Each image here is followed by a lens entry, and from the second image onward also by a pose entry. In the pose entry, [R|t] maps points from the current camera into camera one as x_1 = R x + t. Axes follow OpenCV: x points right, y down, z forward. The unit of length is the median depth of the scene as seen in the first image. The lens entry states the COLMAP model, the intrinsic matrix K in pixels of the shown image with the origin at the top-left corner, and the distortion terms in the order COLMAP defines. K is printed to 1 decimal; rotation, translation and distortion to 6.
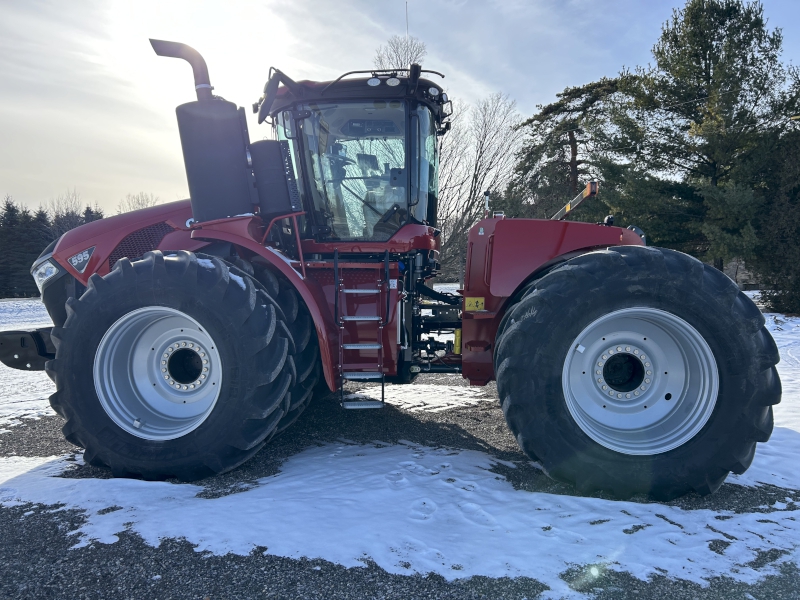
lens RADIAL K [[602.5, 0, 397.1], [0, 602.5, 298.6], [0, 0, 1]] dist [0.026554, -0.000448]
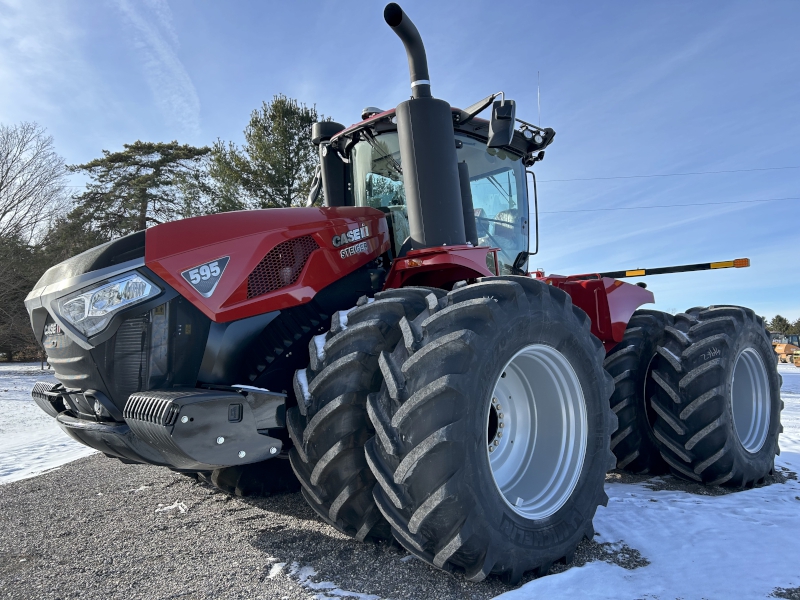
lens RADIAL K [[602.5, 0, 397.9], [0, 602.5, 302.4], [0, 0, 1]] dist [0.026554, -0.000448]
pose [[0.654108, 0.060995, 0.753938, -0.161549], [0.017433, 0.995263, -0.095643, 0.004445], [-0.756201, 0.075704, 0.649946, 0.089311]]
